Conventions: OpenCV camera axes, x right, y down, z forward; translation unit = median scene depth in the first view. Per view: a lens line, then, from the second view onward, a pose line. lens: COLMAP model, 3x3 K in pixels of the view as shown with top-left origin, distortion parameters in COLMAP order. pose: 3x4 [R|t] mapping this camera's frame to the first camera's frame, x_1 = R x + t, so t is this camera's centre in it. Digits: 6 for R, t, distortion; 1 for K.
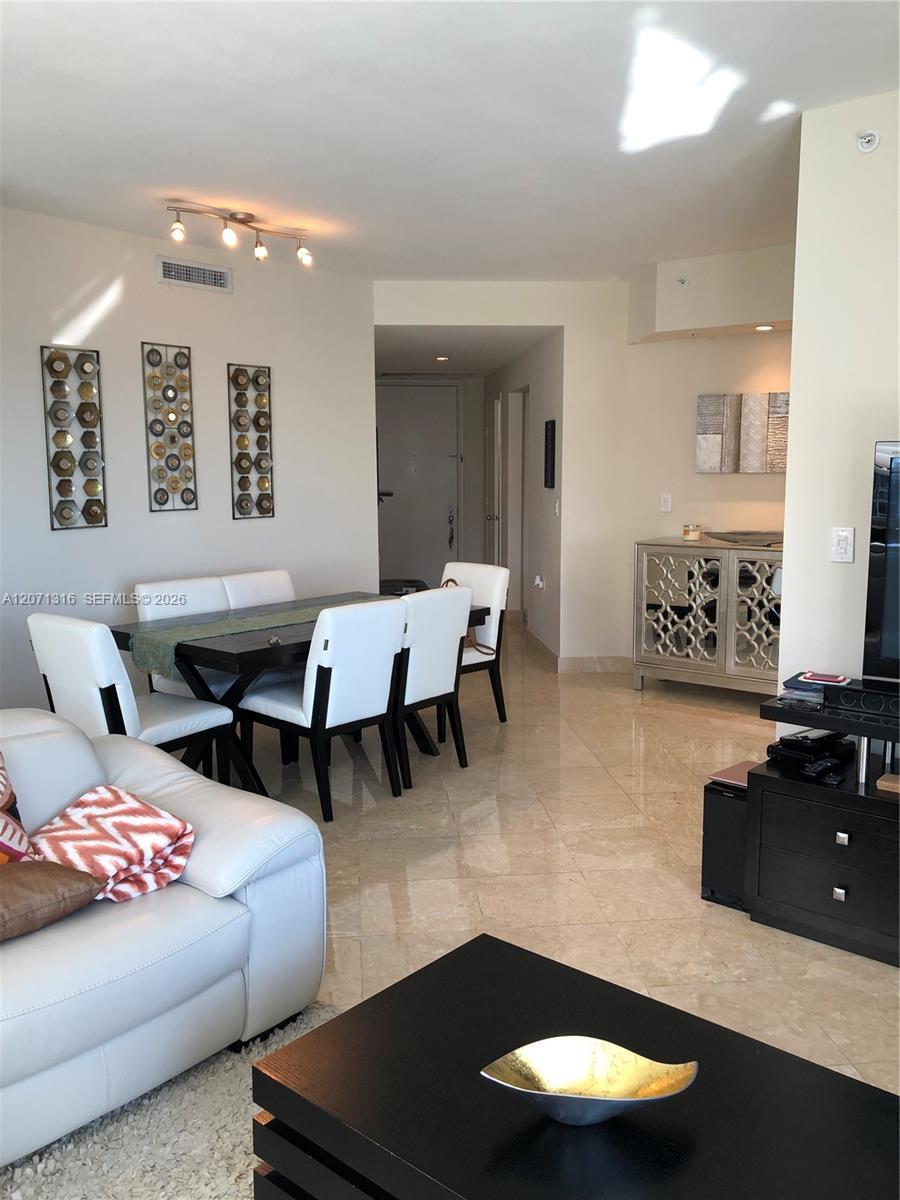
lens RADIAL K [[1002.9, 0, 446.5], [0, 1002.9, 603.0], [0, 0, 1]] dist [0.045486, -0.056664]
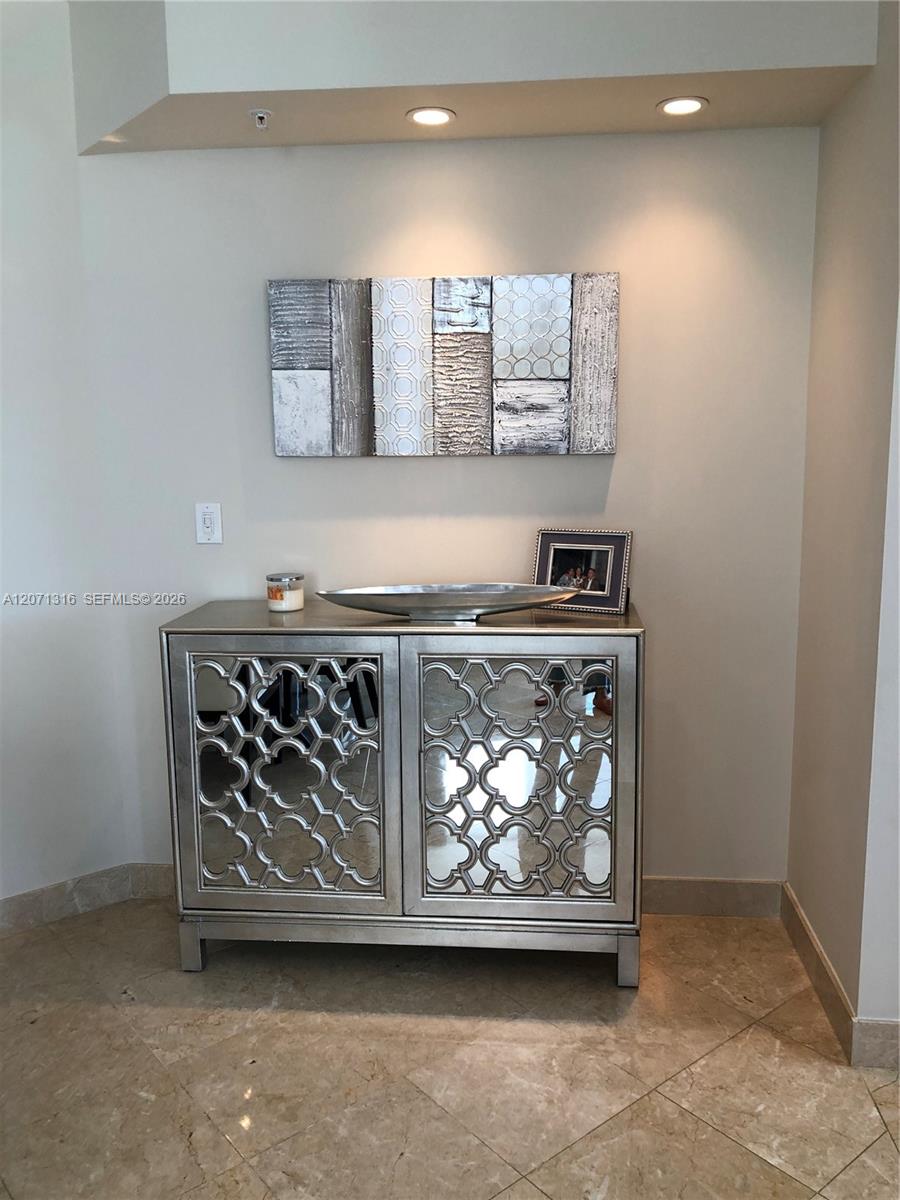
lens RADIAL K [[1002.9, 0, 462.0], [0, 1002.9, 599.4], [0, 0, 1]] dist [0.045486, -0.056664]
pose [[0.839197, -0.089316, 0.536442, 0.044741], [0.083544, 0.995885, 0.035118, -0.047166], [-0.537372, 0.015346, 0.843206, 0.364665]]
